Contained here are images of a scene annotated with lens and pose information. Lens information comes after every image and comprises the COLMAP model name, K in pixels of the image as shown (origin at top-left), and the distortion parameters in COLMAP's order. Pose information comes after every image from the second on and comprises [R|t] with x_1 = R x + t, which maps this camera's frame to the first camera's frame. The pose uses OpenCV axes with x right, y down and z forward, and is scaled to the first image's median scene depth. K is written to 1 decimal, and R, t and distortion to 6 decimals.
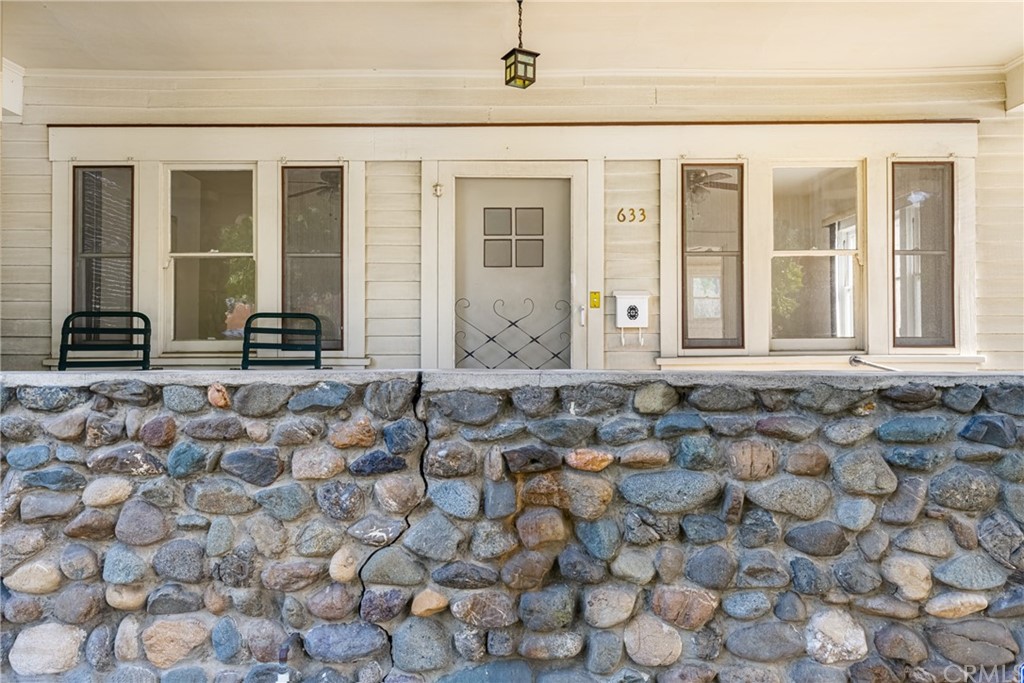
lens RADIAL K [[735.1, 0, 512.0], [0, 735.1, 341.5], [0, 0, 1]] dist [0.002913, 0.000812]
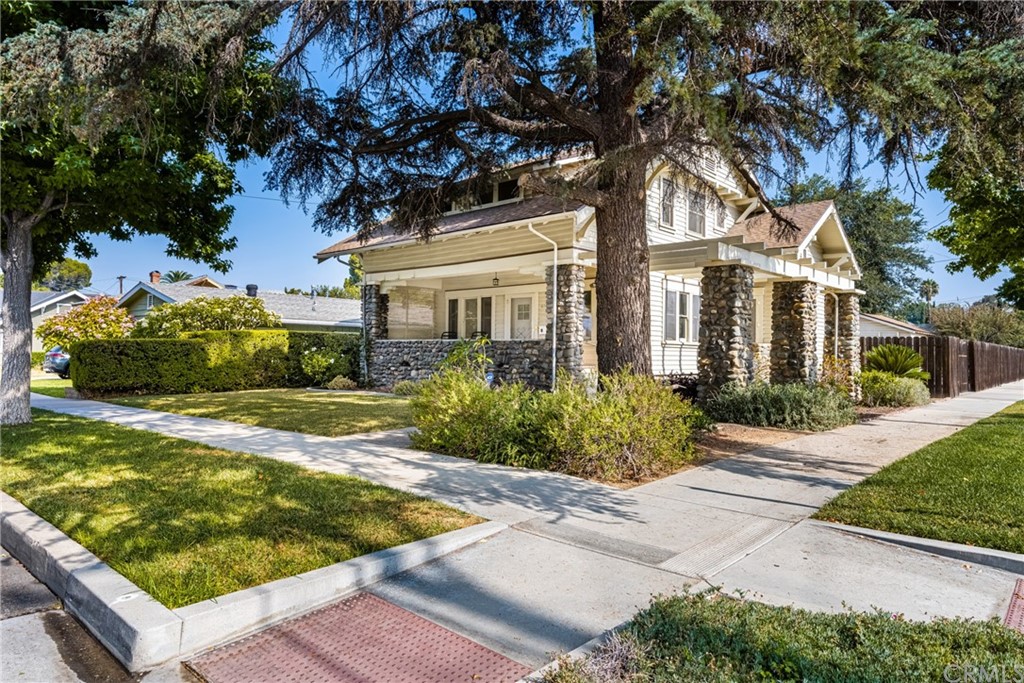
lens RADIAL K [[618.1, 0, 512.0], [0, 618.1, 341.5], [0, 0, 1]] dist [0.000129, 0.000102]
pose [[0.761951, -0.003192, -0.647627, 4.811891], [-0.008424, 0.999854, -0.014839, 0.157260], [0.647580, 0.016763, 0.761813, -3.655657]]
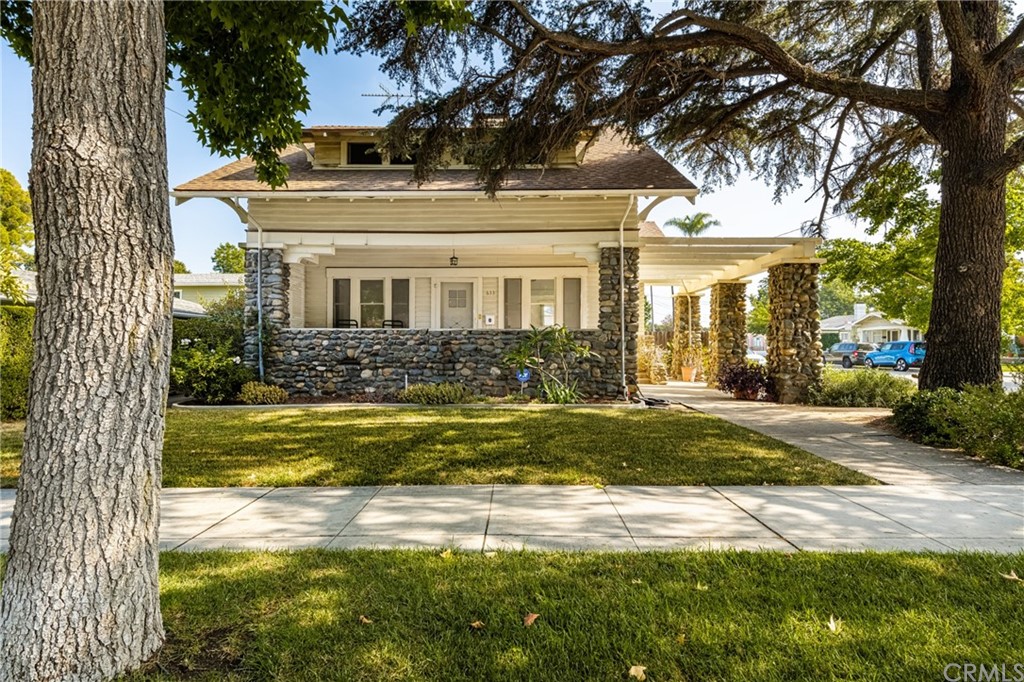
lens RADIAL K [[540.0, 0, 512.0], [0, 540.0, 341.0], [0, 0, 1]] dist [0.002480, 0.000351]
pose [[0.999978, 0.001308, 0.006499, 0.552613], [-0.001239, 0.999942, -0.010684, 0.195323], [-0.006513, 0.010675, 0.999922, -3.544799]]
